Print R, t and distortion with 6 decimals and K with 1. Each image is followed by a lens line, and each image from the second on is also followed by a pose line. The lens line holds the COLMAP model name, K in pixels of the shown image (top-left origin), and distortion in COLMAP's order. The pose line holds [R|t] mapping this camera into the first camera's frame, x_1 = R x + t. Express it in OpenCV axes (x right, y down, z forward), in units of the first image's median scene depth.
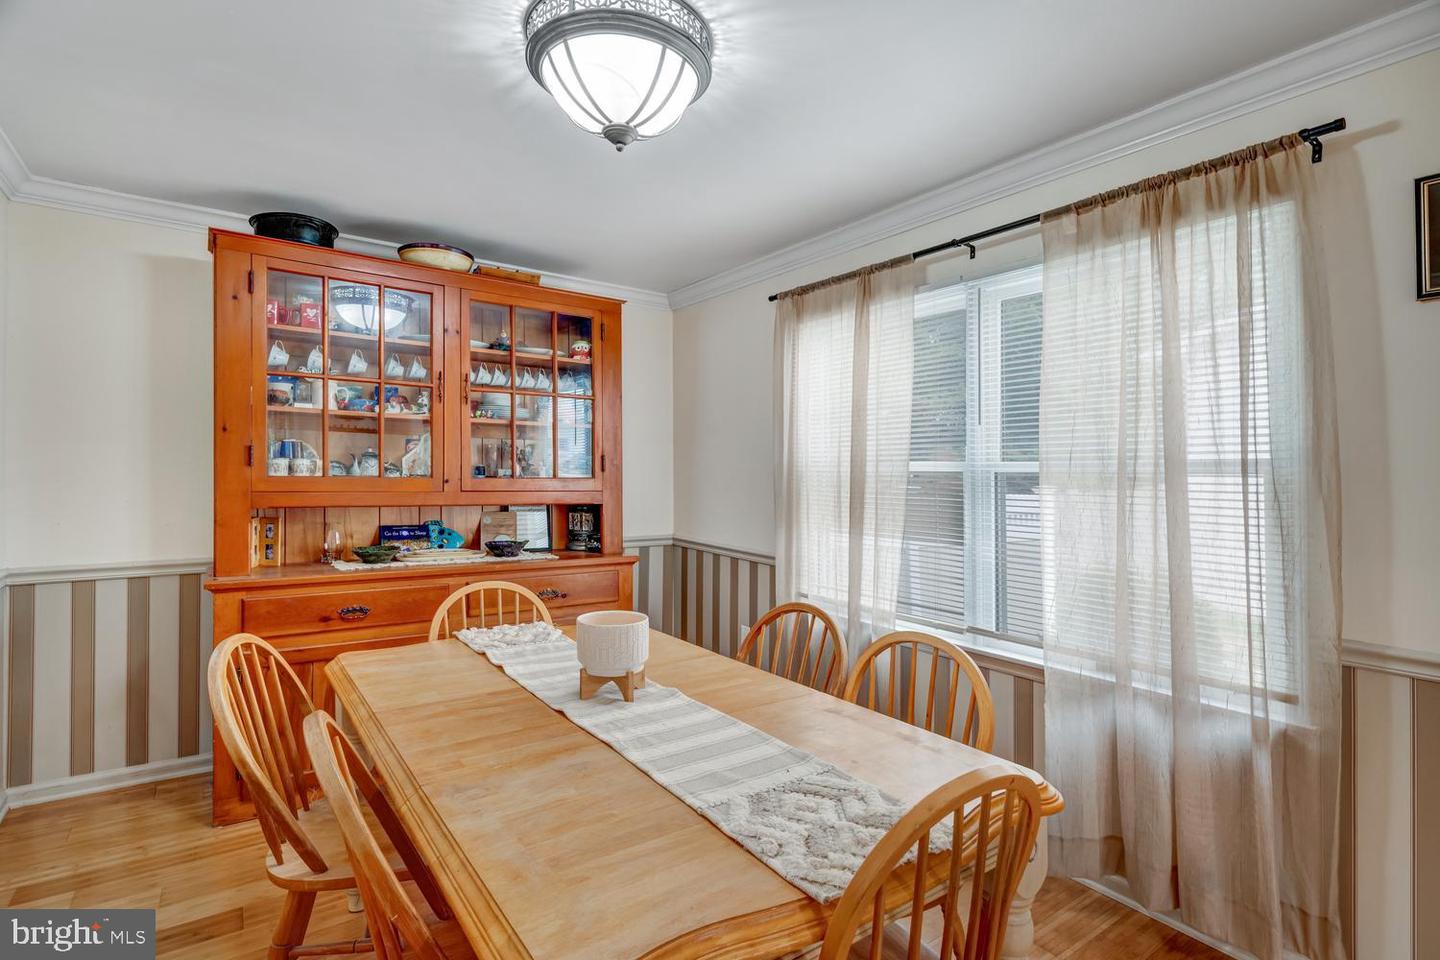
lens RADIAL K [[703.9, 0, 720.0], [0, 703.9, 480.0], [0, 0, 1]] dist [-0.000570, -0.000384]
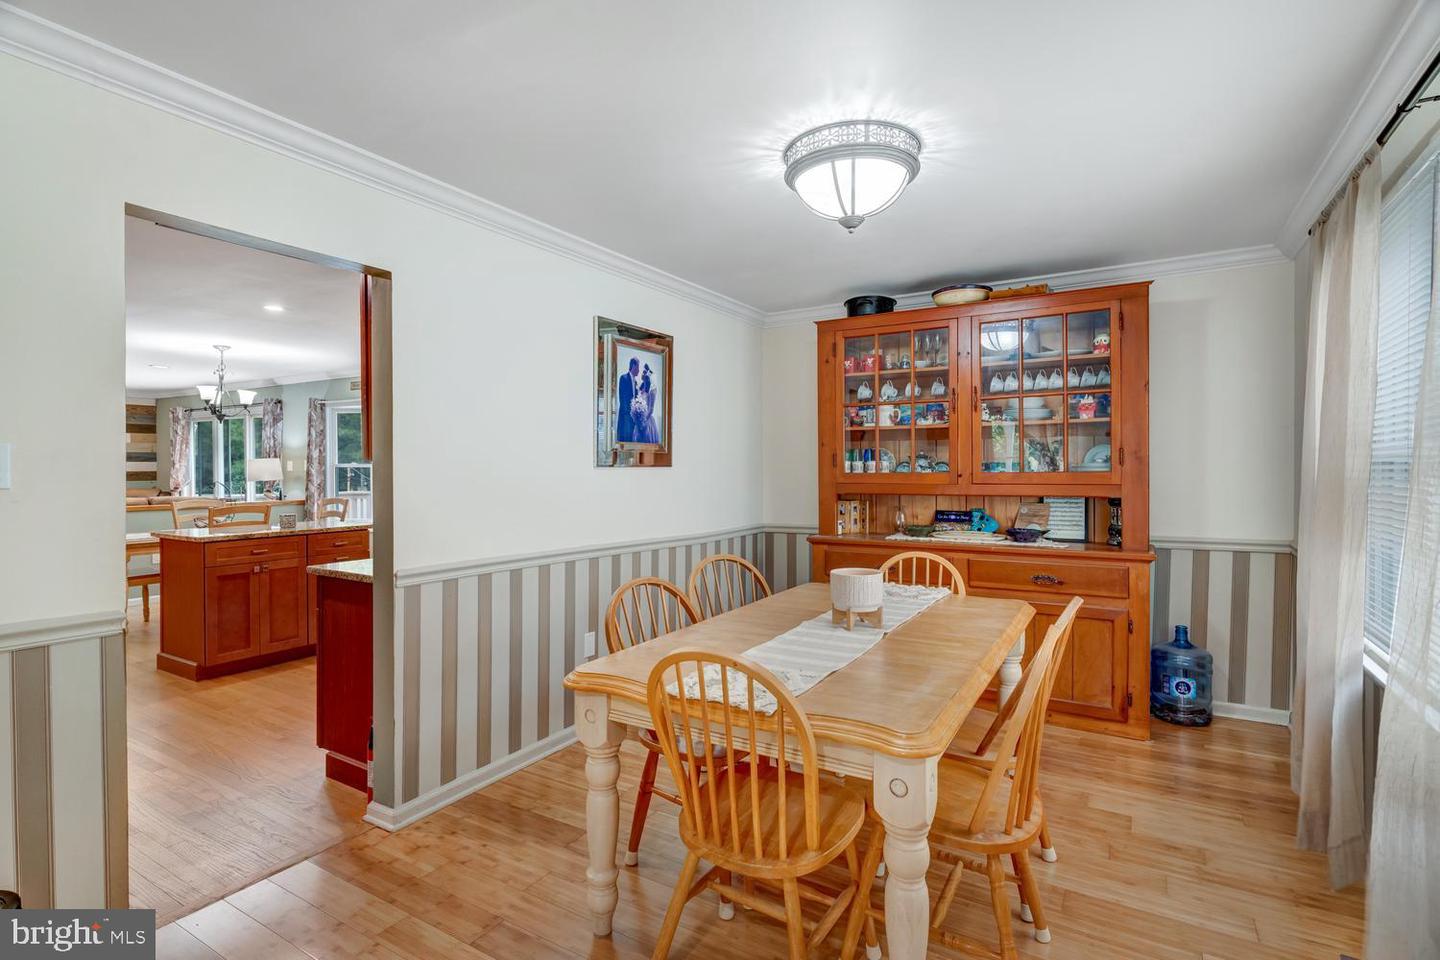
lens RADIAL K [[694.1, 0, 720.0], [0, 694.1, 480.0], [0, 0, 1]] dist [0.004452, -0.000306]
pose [[0.401493, -0.002172, -0.915860, 0.587996], [0.005165, 0.999987, -0.000108, 0.007894], [0.915848, -0.004687, 0.401499, 0.127596]]
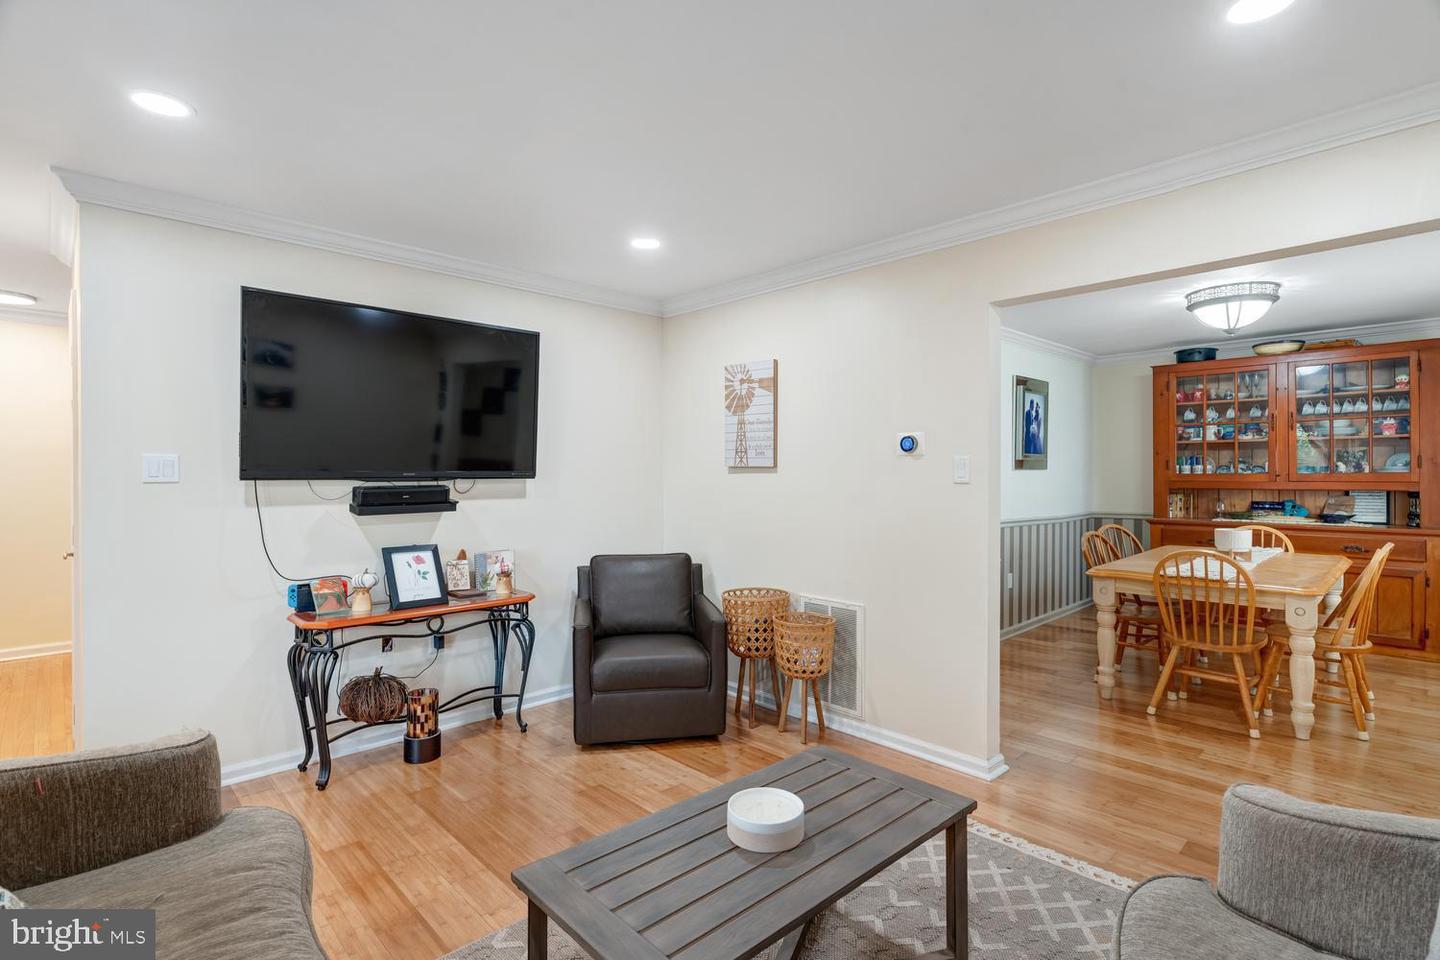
lens RADIAL K [[694.1, 0, 720.0], [0, 694.1, 480.0], [0, 0, 1]] dist [0.004452, -0.000306]
pose [[0.151465, -0.004697, -0.988451, 1.155769], [0.001311, 0.999989, -0.004551, 0.019661], [0.988462, -0.000606, 0.151469, -0.654553]]
